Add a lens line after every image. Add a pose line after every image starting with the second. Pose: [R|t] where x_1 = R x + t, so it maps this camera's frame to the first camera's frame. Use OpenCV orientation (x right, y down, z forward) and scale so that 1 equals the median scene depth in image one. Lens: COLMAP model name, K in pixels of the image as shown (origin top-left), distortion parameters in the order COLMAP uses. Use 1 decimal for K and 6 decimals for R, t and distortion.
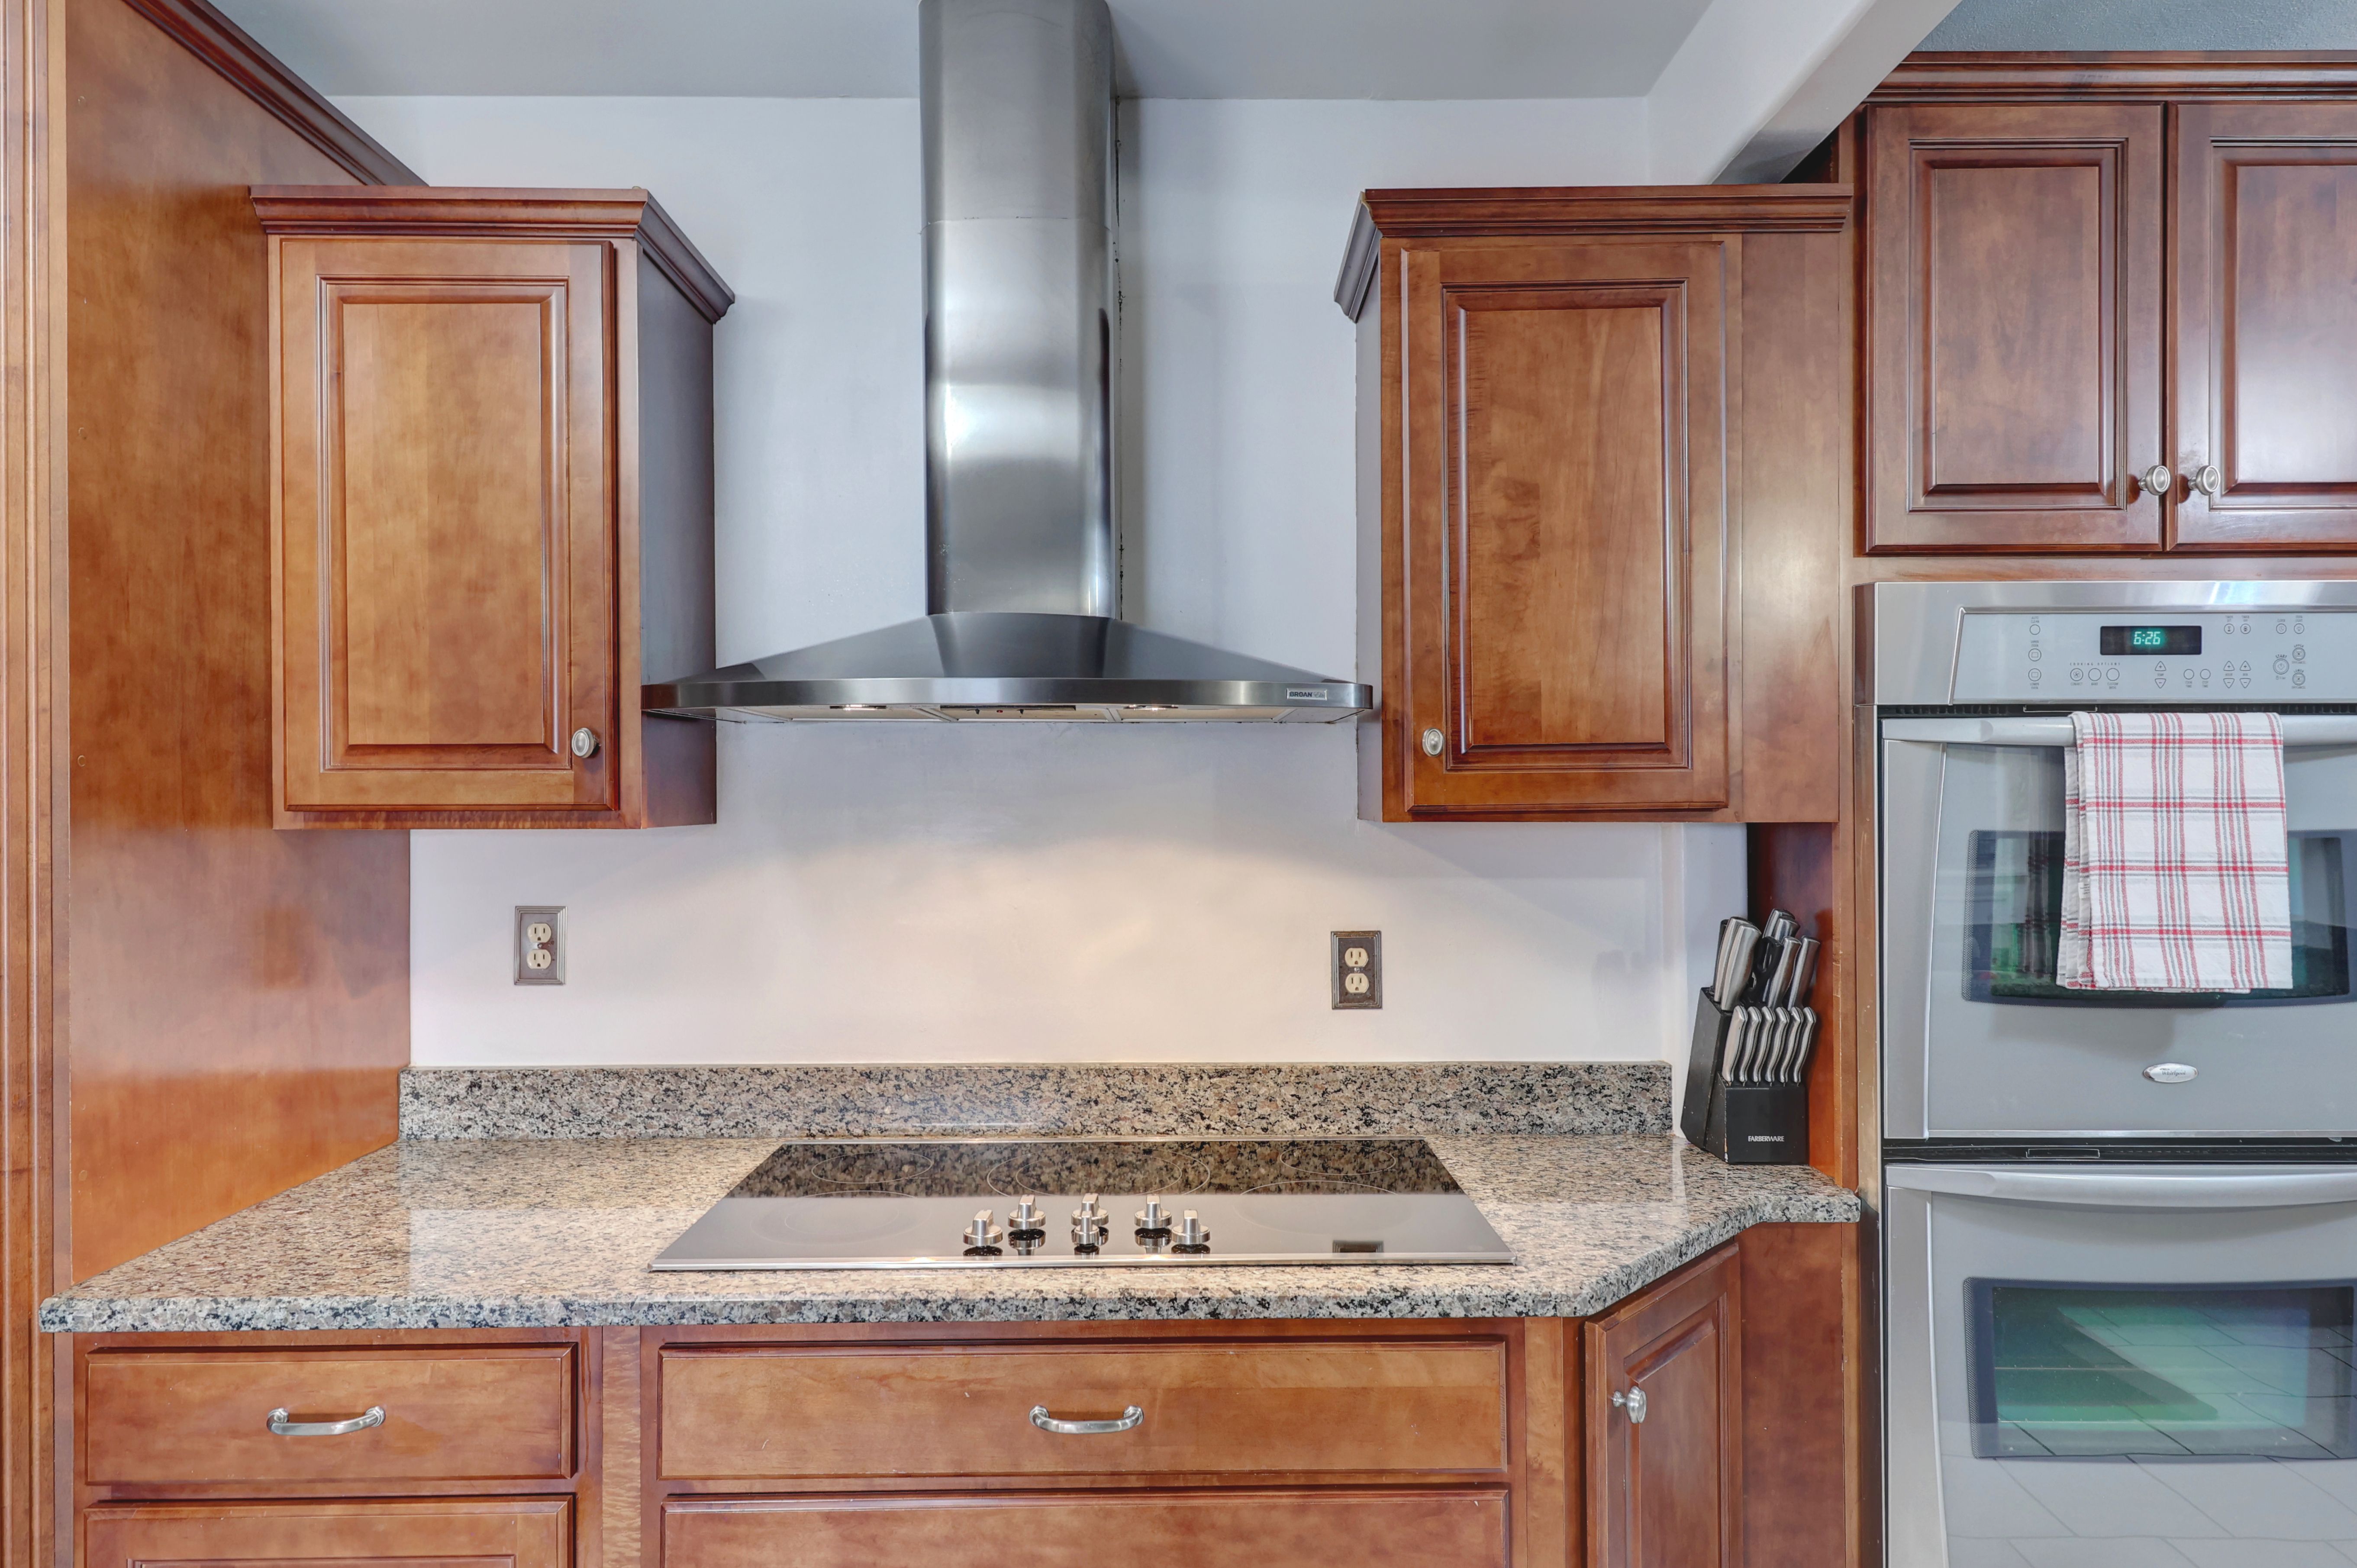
lens RADIAL K [[1338.5, 0, 1186.0], [0, 1338.5, 799.6], [0, 0, 1]] dist [0.011940, -0.004502]
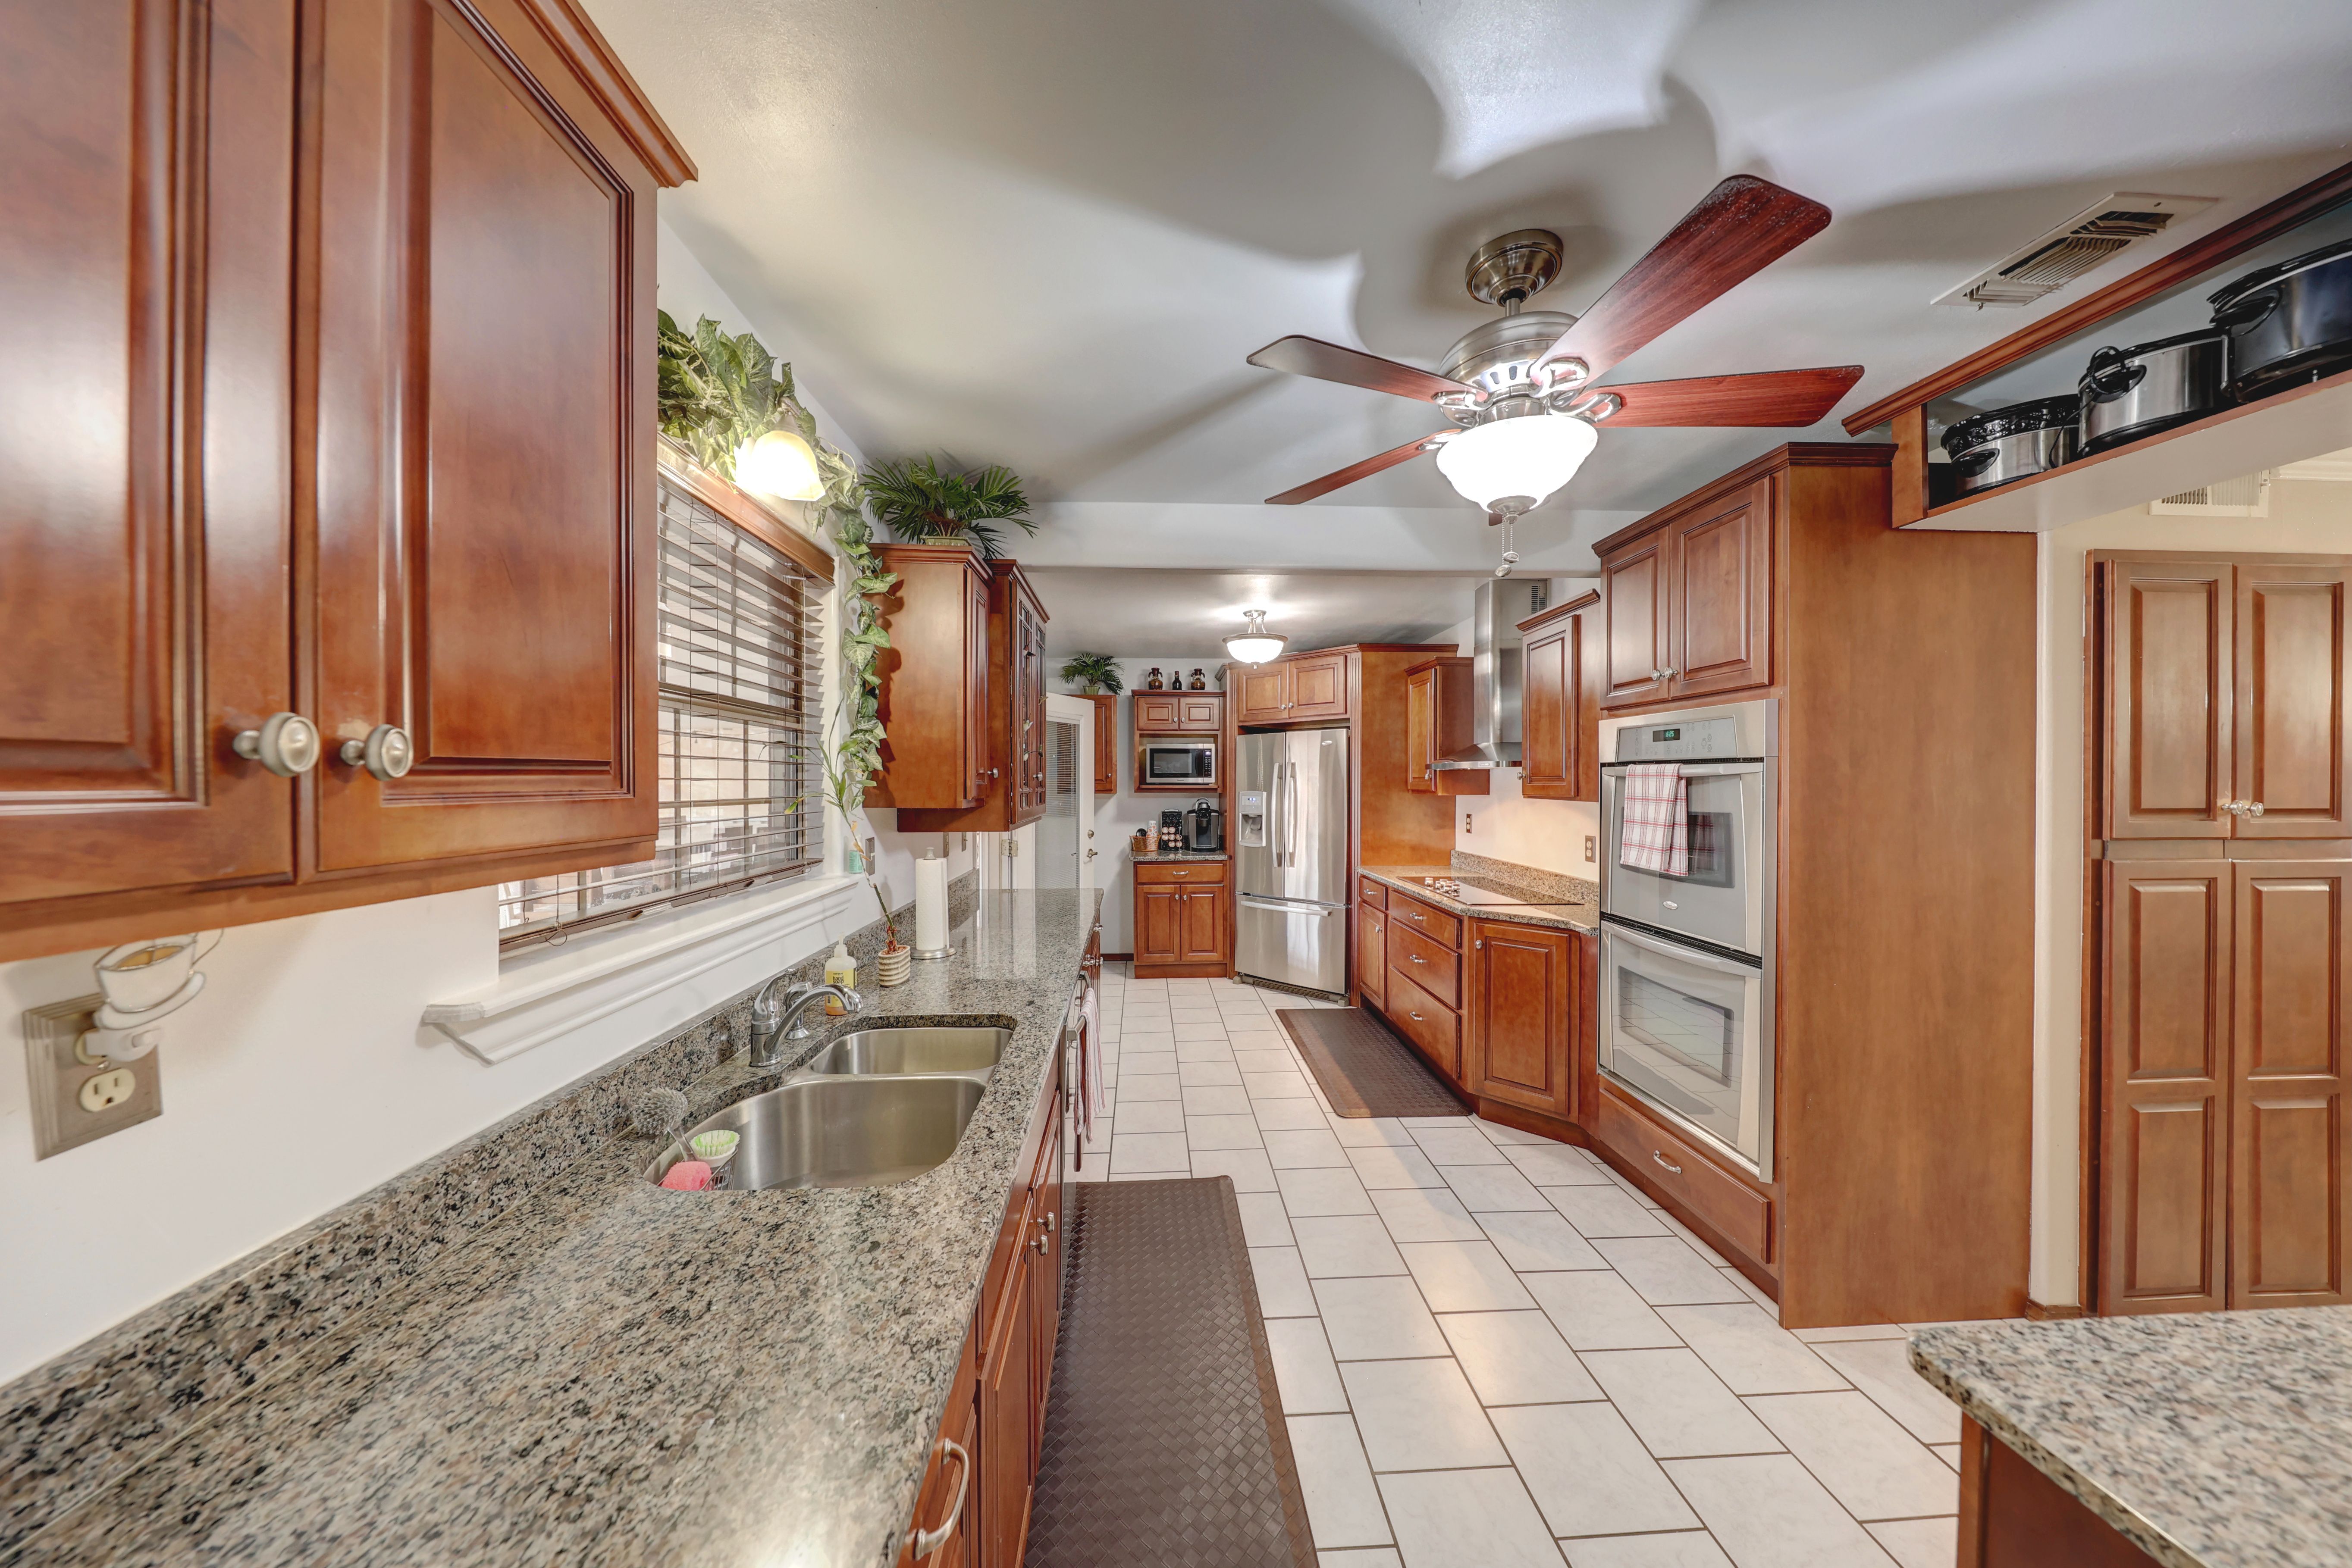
lens RADIAL K [[747.9, 0, 1172.4], [0, 747.9, 785.9], [0, 0, 1]] dist [-0.009247, -0.000757]
pose [[0.031622, 0.011488, -0.999434, 2.105360], [-0.001445, 0.999933, 0.011448, -0.036527], [0.999499, 0.001083, 0.031637, 0.017583]]
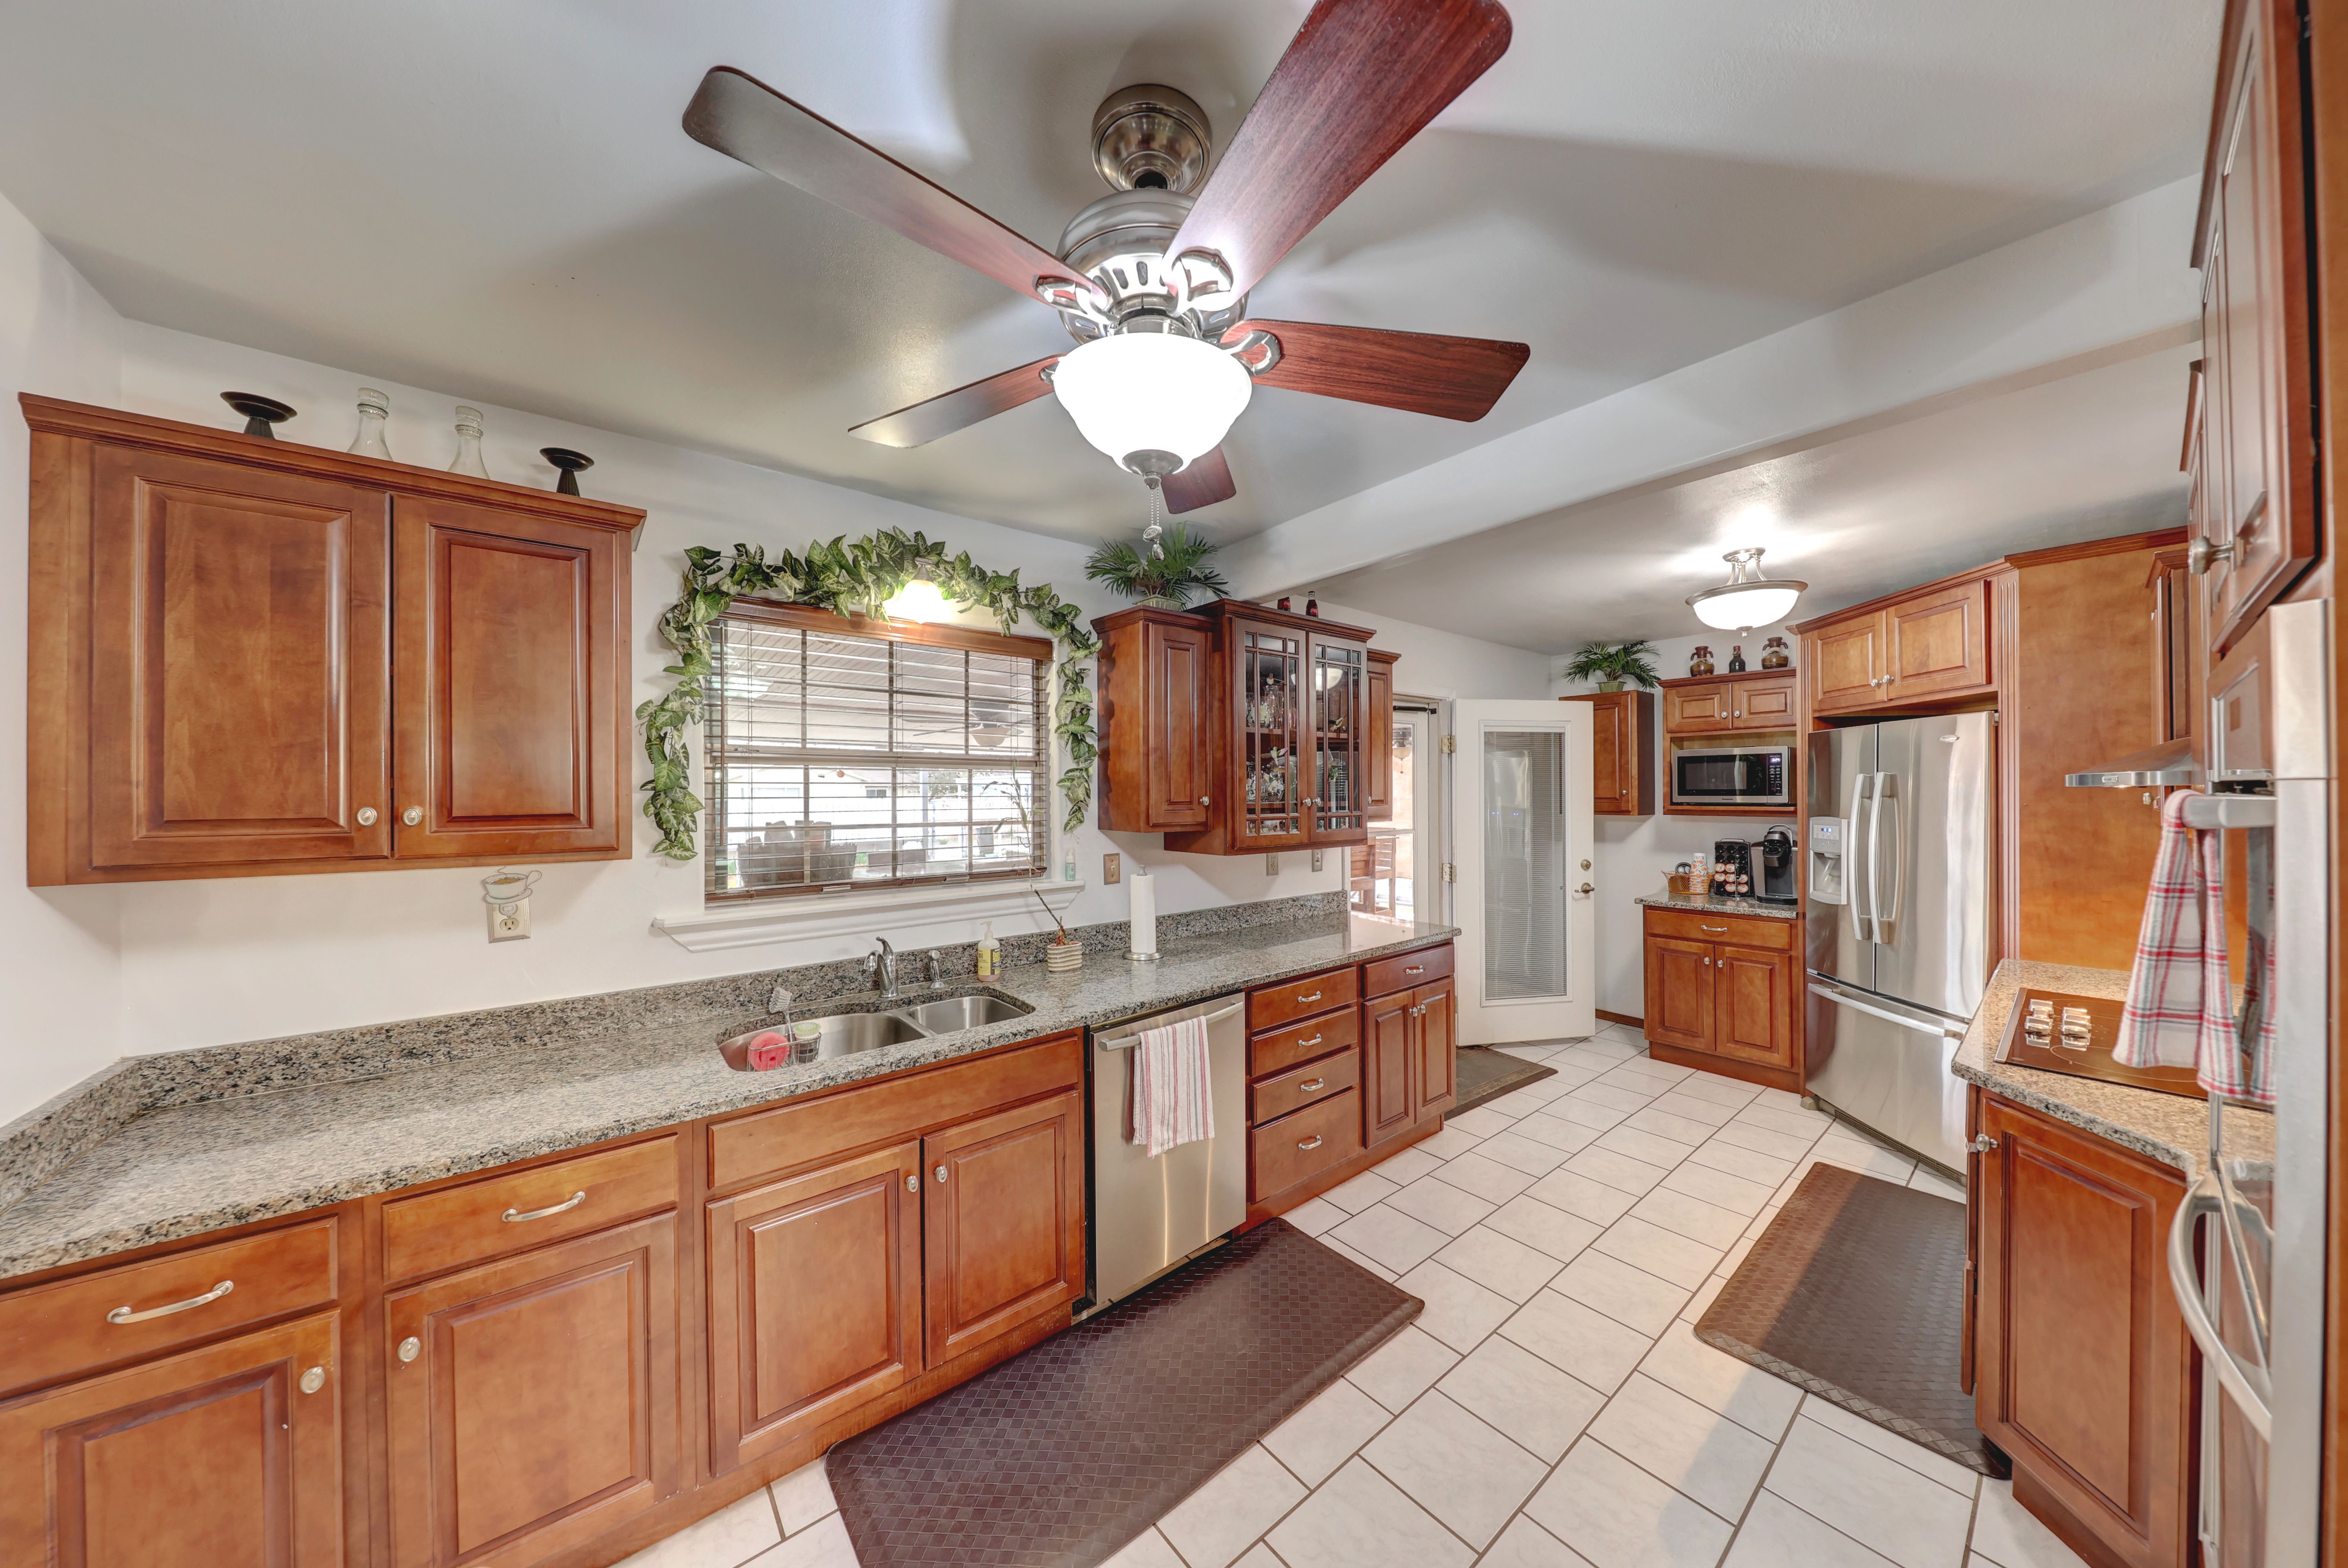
lens RADIAL K [[746.7, 0, 1166.6], [0, 746.7, 791.0], [0, 0, 1]] dist [-0.009247, -0.000757]
pose [[-0.791122, 0.008720, -0.611596, 1.641390], [0.009614, 0.999952, 0.001821, -0.072290], [0.611583, -0.004440, -0.791168, 0.940933]]
